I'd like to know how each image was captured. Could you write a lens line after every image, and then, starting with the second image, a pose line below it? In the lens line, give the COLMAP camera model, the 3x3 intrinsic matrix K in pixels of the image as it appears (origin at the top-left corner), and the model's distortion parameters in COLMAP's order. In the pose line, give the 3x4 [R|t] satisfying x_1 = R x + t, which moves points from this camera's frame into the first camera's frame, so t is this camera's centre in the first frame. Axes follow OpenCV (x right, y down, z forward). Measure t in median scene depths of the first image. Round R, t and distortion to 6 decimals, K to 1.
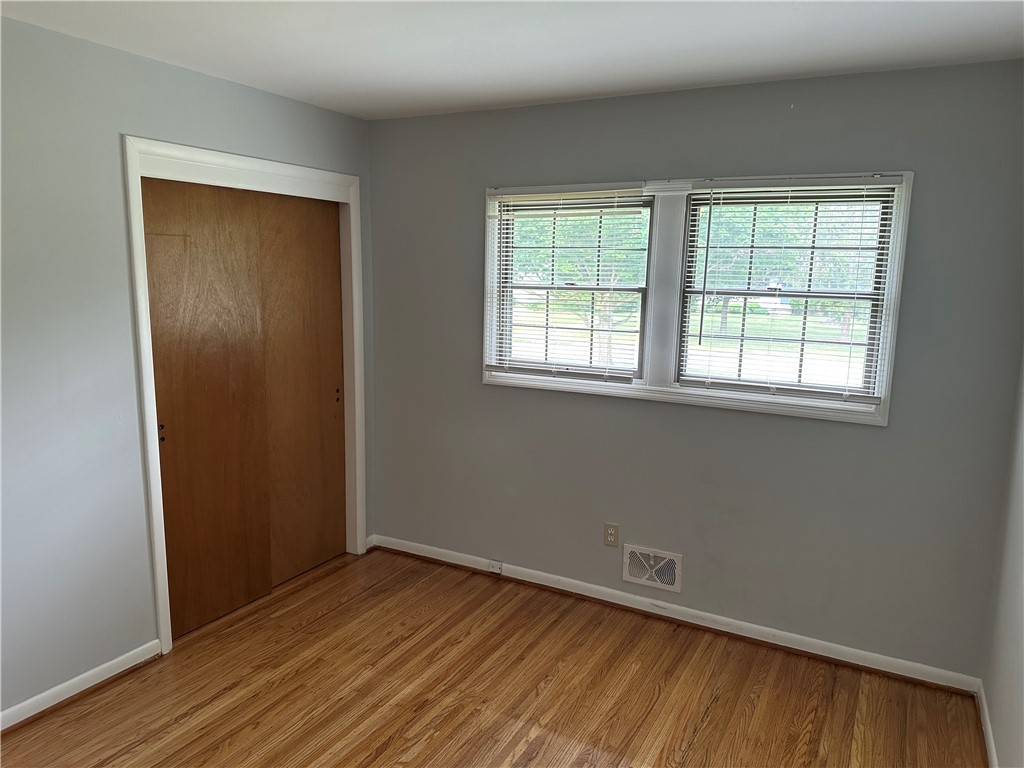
lens RADIAL K [[716.6, 0, 525.7], [0, 716.6, 387.9], [0, 0, 1]] dist [0.087475, -0.115403]
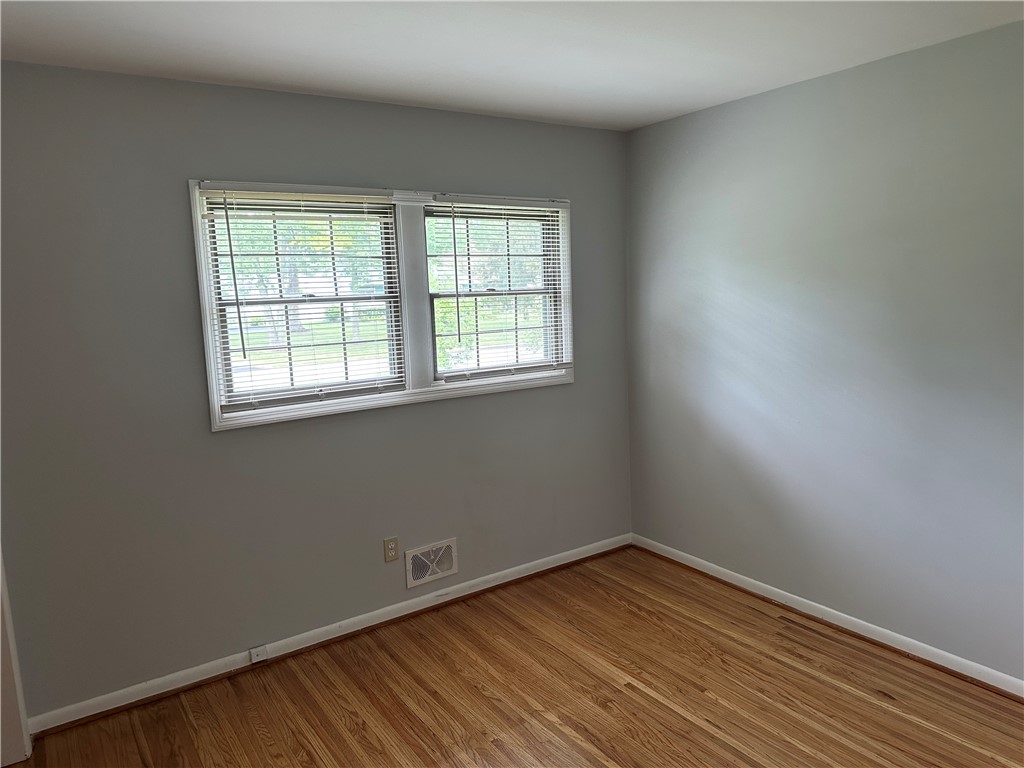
lens RADIAL K [[716.6, 0, 524.6], [0, 716.6, 385.1], [0, 0, 1]] dist [0.087475, -0.115403]
pose [[0.456668, -0.165935, 0.874025, -0.659004], [0.180645, 0.979280, 0.091532, -0.074994], [-0.871104, 0.116089, 0.477181, 0.377043]]
